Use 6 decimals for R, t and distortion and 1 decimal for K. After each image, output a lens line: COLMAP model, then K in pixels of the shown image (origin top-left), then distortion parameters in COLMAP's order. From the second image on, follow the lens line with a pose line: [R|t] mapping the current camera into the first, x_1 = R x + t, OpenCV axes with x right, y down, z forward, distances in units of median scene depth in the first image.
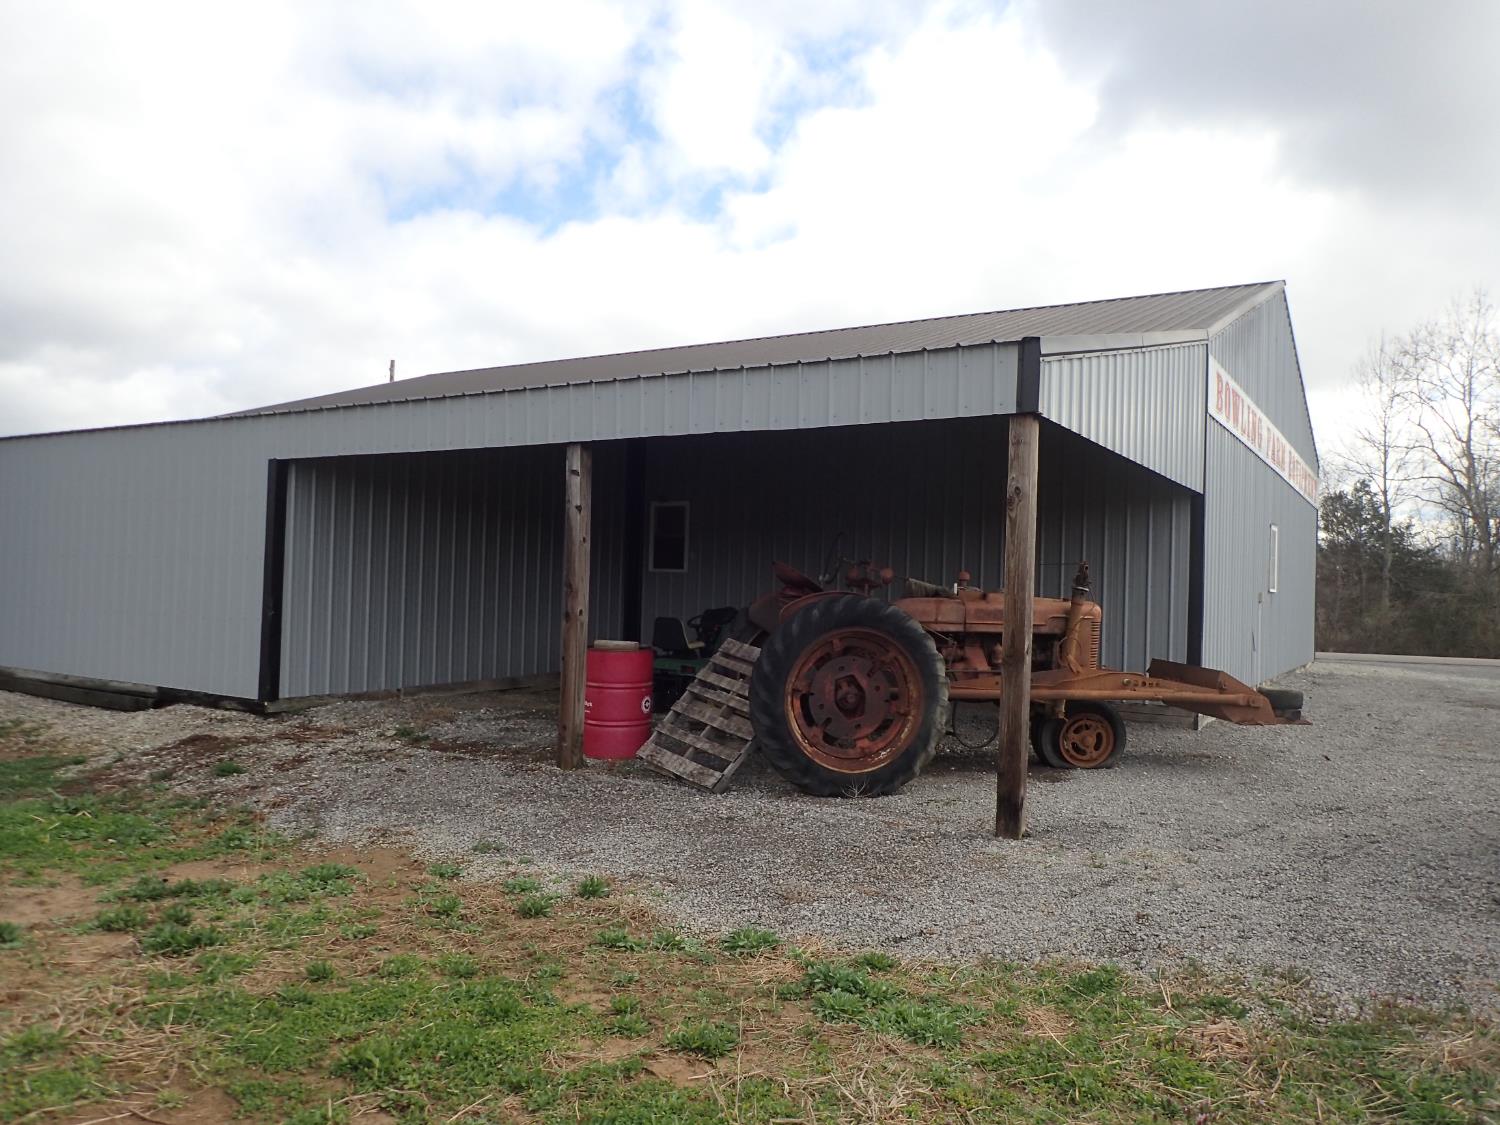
lens RADIAL K [[1089.9, 0, 761.2], [0, 1089.9, 572.4], [0, 0, 1]] dist [-0.020082, 0.001058]
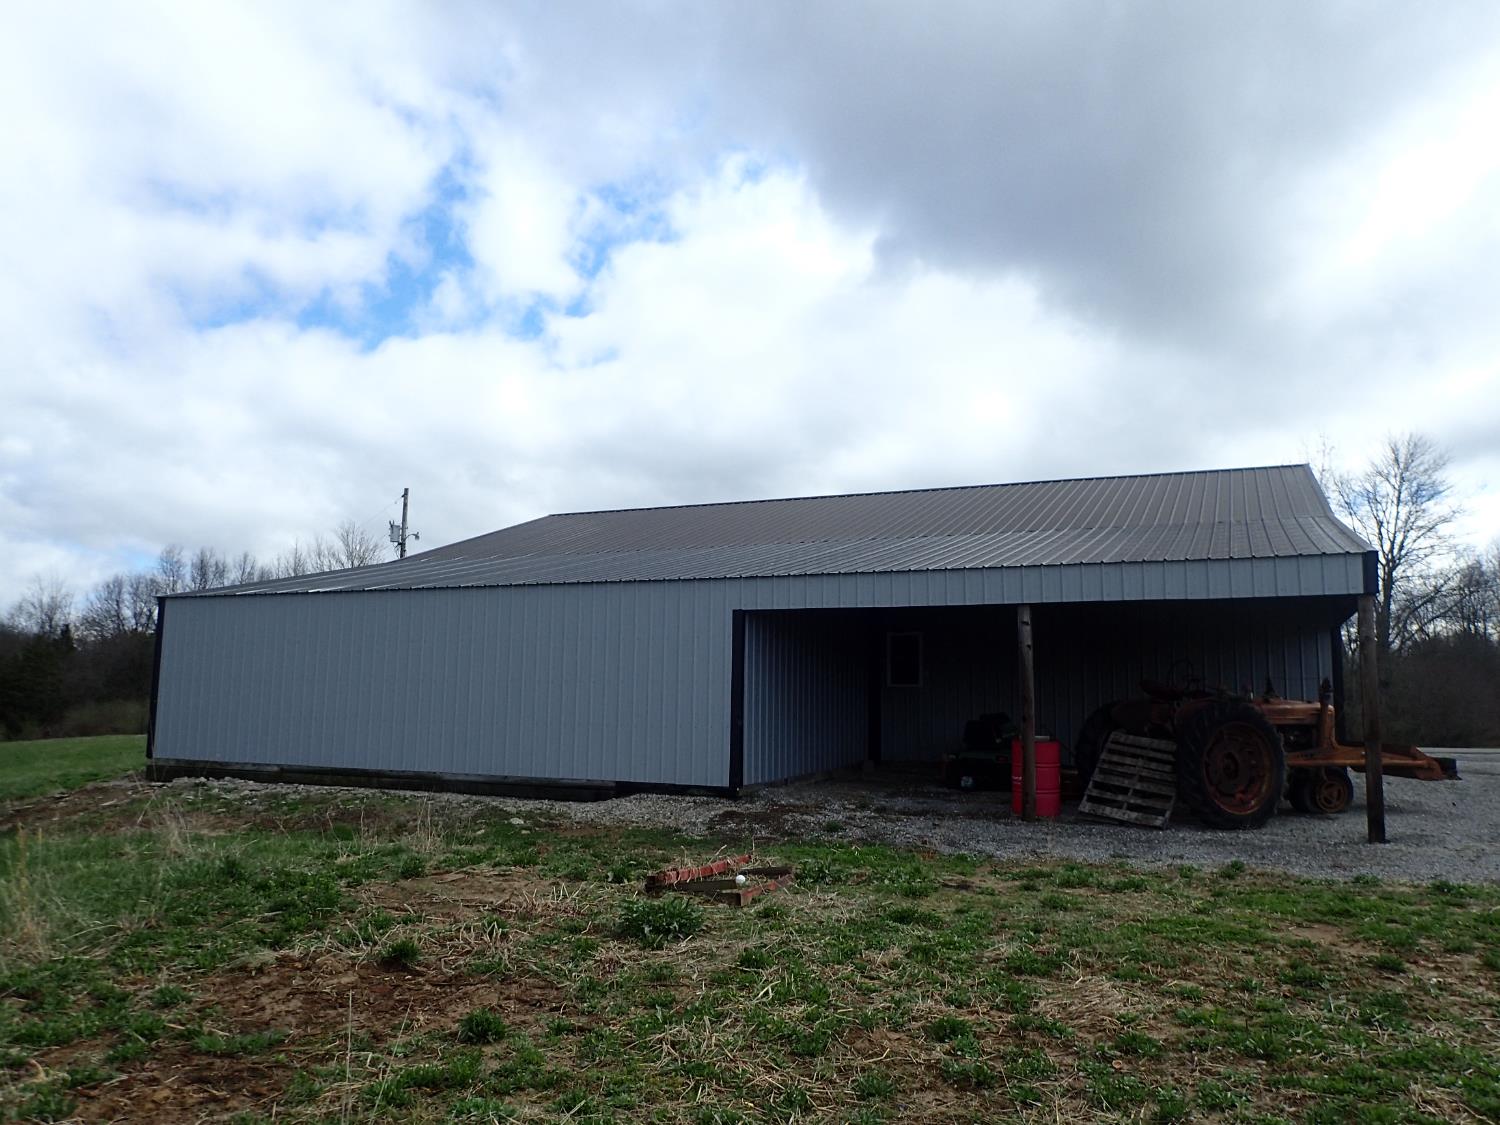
lens RADIAL K [[1089.9, 0, 742.8], [0, 1089.9, 558.2], [0, 0, 1]] dist [-0.020082, 0.001058]
pose [[0.992780, -0.000869, 0.119947, -0.603072], [0.014293, 0.993707, -0.111097, -0.015217], [-0.119095, 0.112010, 0.986545, -0.373996]]
